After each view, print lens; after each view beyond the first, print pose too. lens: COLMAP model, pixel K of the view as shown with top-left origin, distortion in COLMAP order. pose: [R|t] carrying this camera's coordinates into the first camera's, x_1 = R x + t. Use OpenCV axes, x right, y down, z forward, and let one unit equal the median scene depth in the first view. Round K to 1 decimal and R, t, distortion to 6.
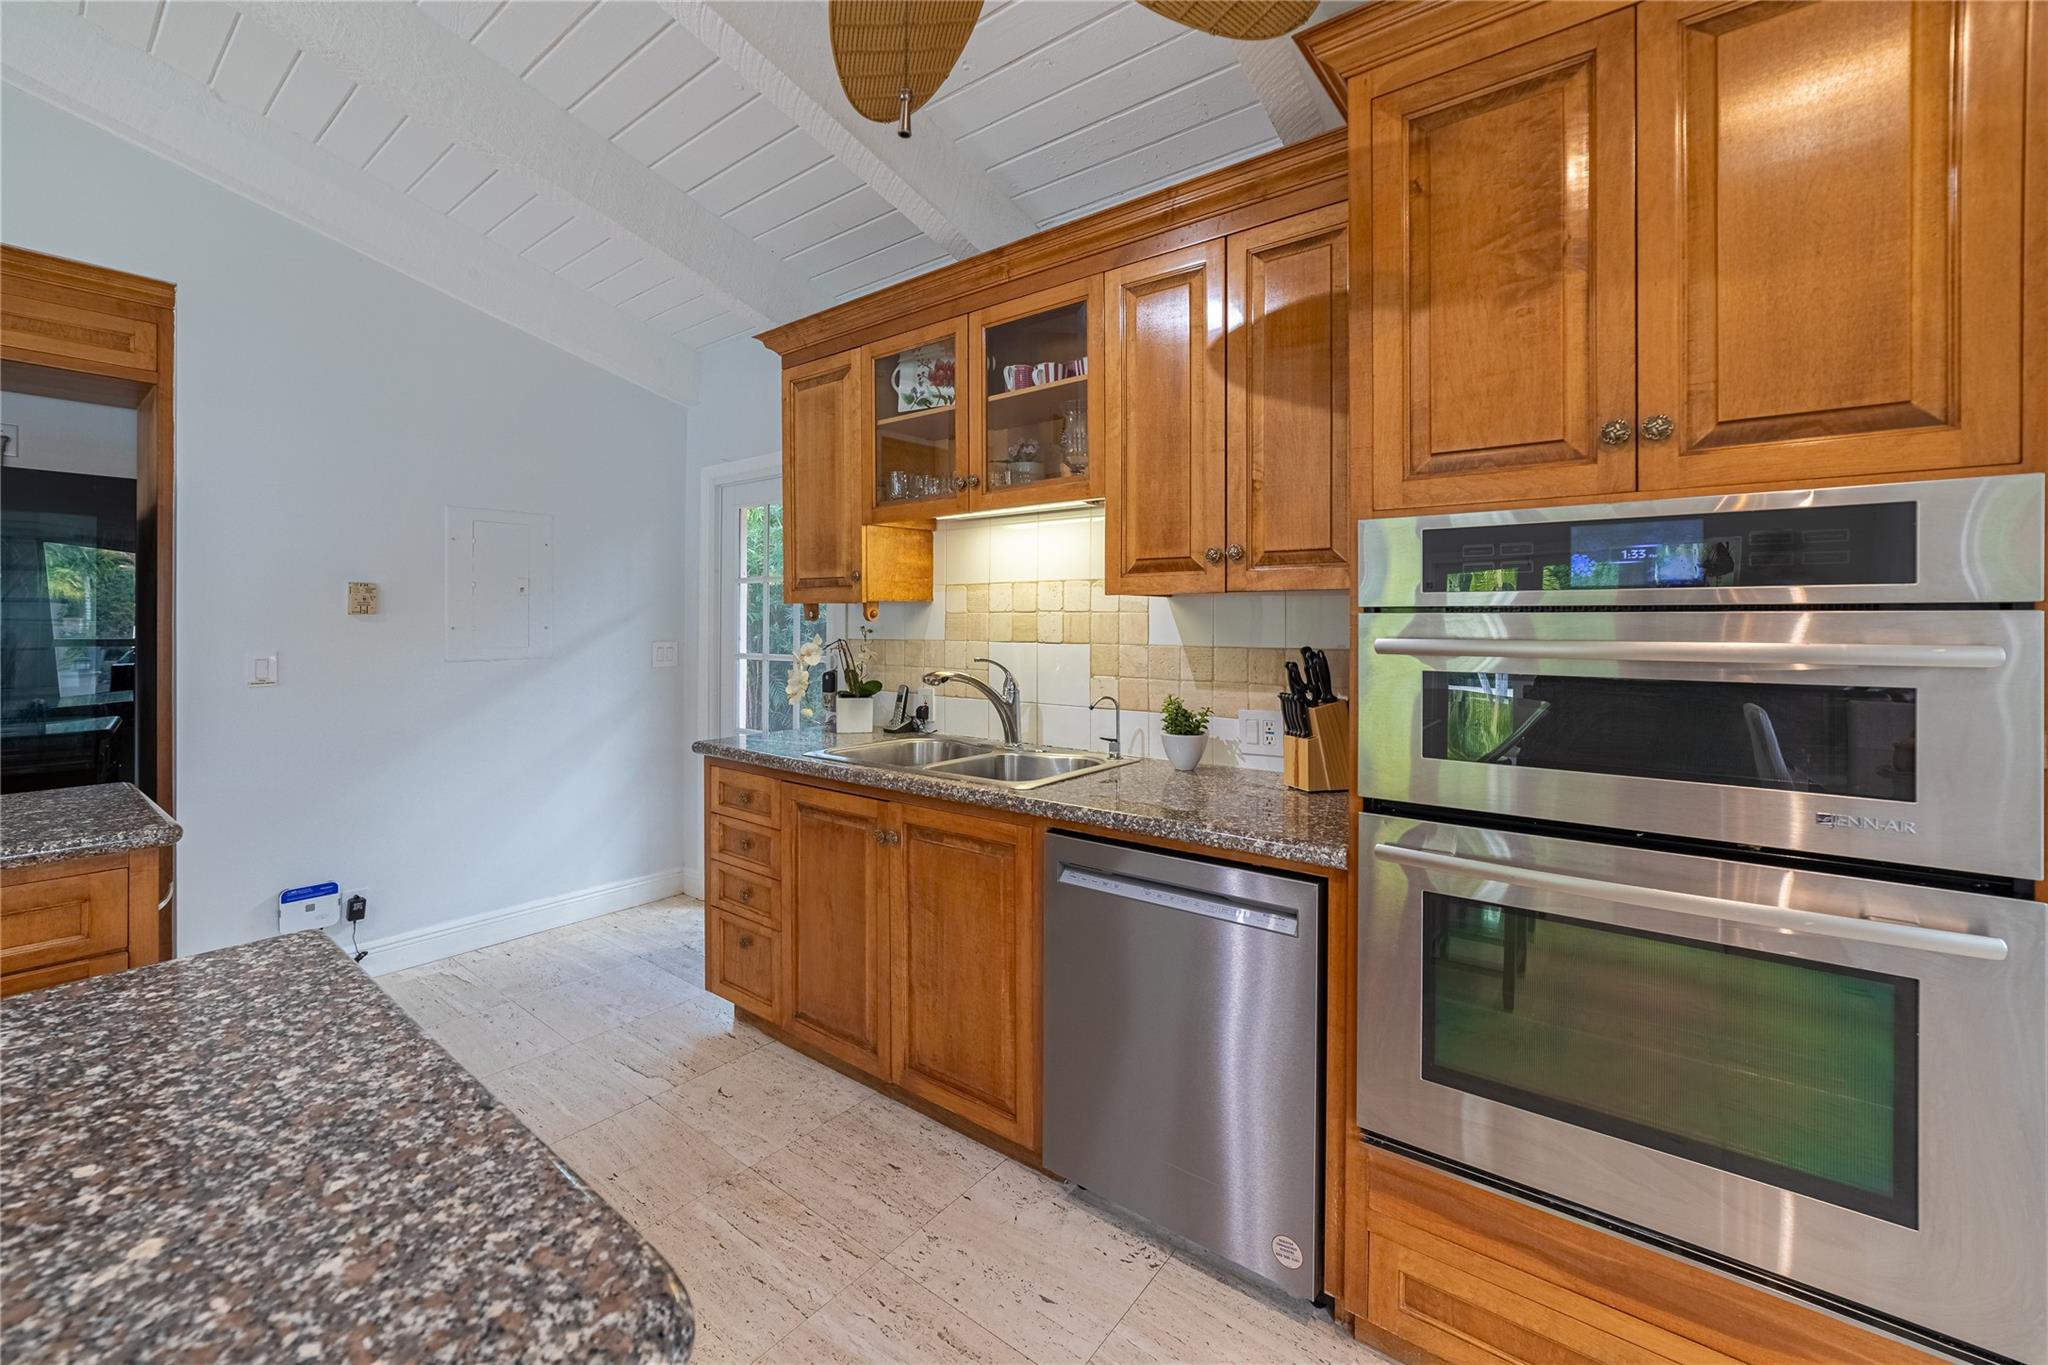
lens RADIAL K [[803.6, 0, 979.8], [0, 803.6, 619.3], [0, 0, 1]] dist [-0.011978, 0.003628]
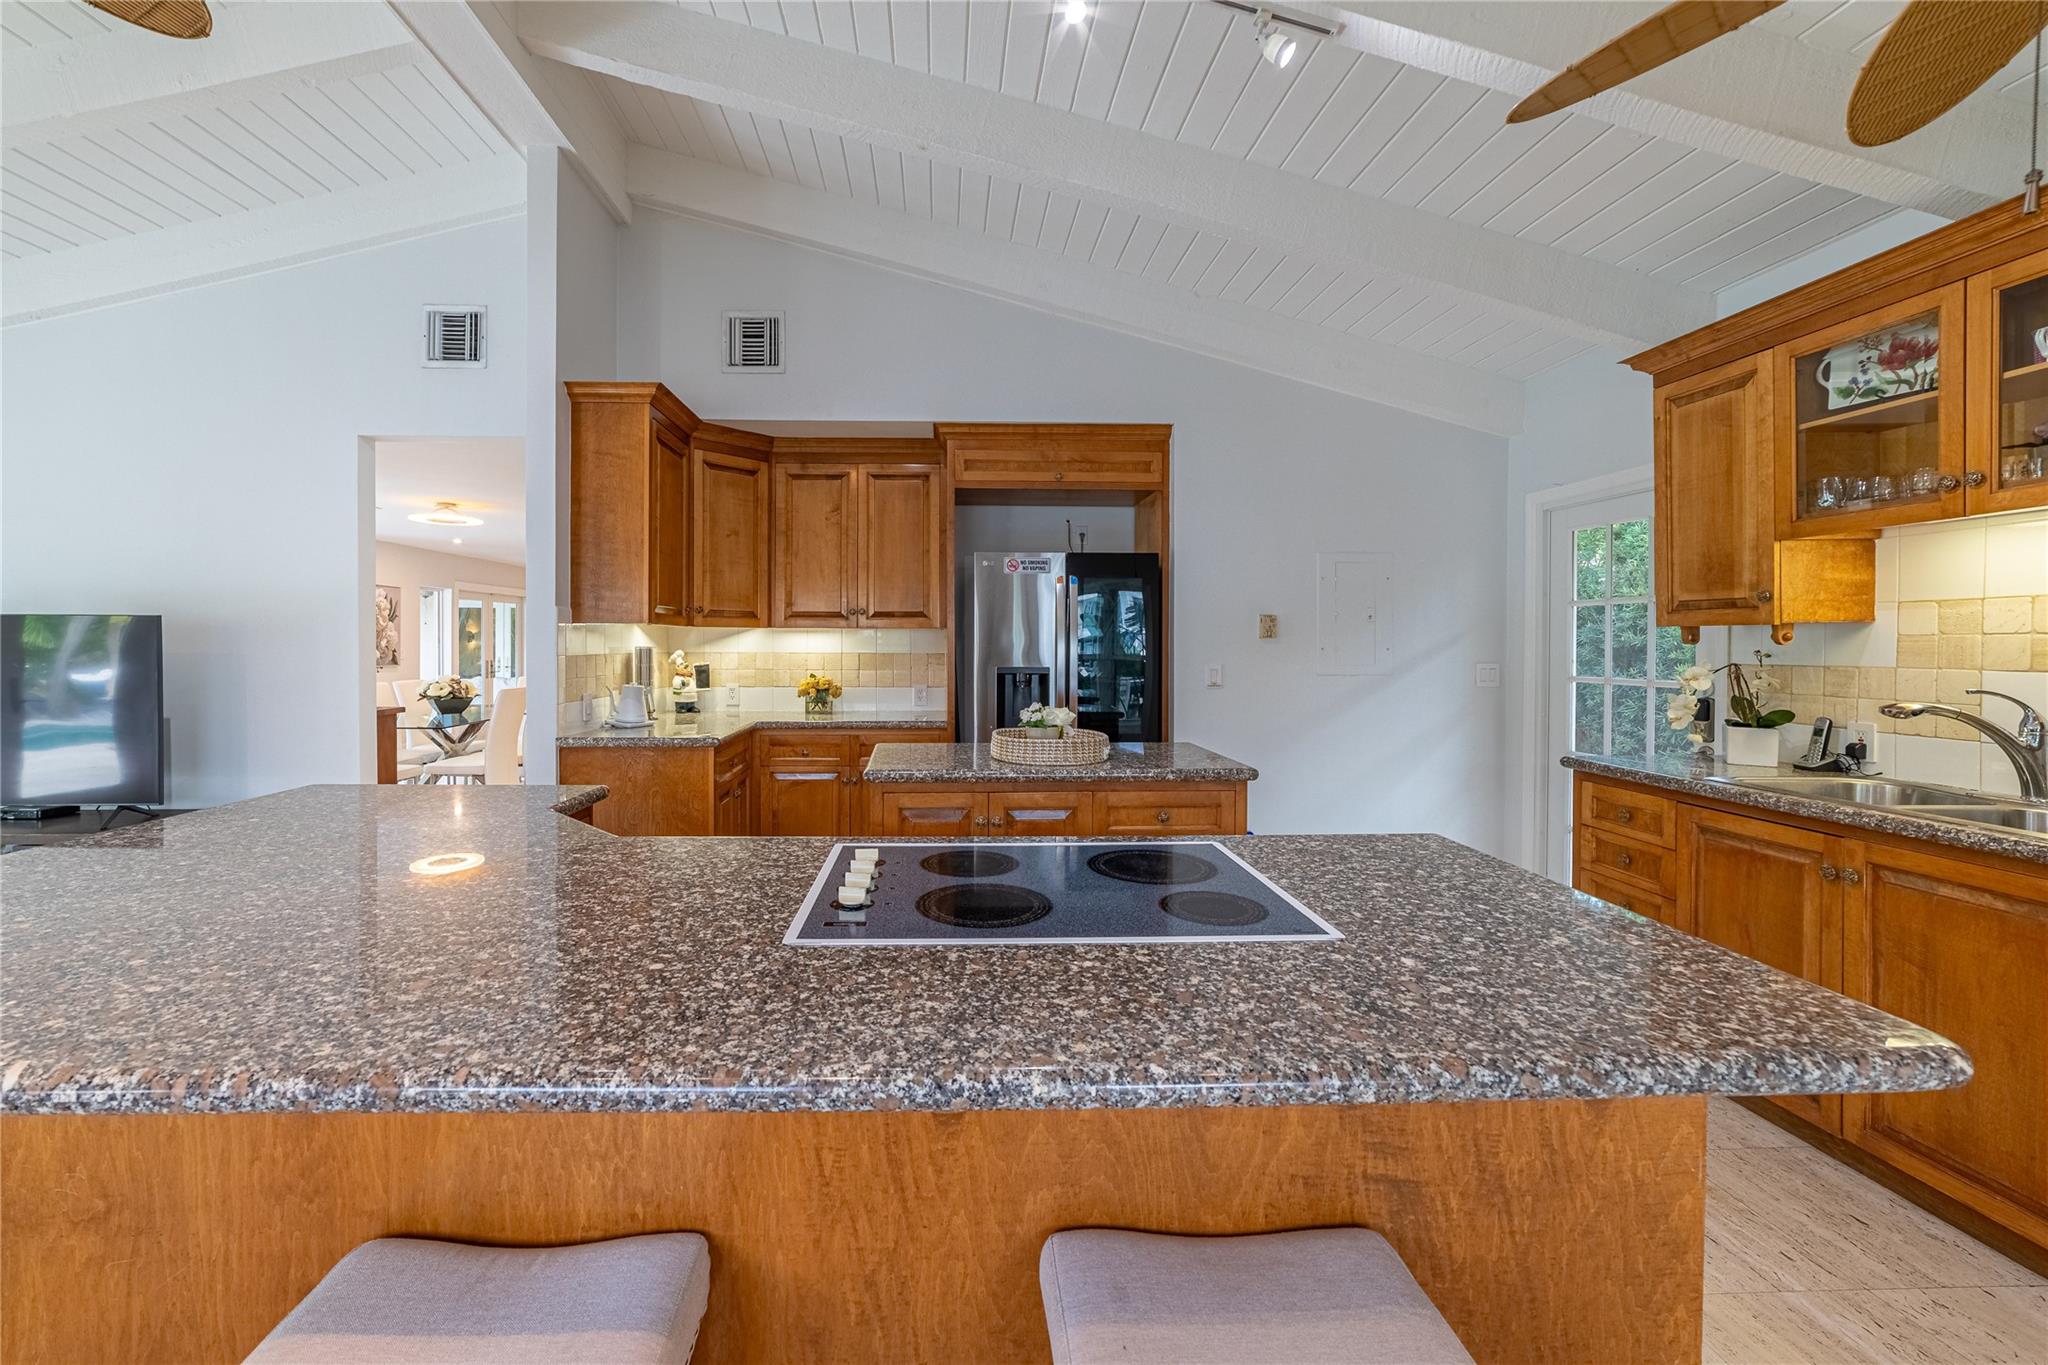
lens RADIAL K [[803.6, 0, 1010.4], [0, 803.6, 649.4], [0, 0, 1]] dist [-0.011978, 0.003628]
pose [[0.693199, 0.007268, -0.720709, -0.093240], [-0.000168, 0.999951, 0.009922, -0.001151], [0.720746, -0.006757, 0.693166, -0.270593]]
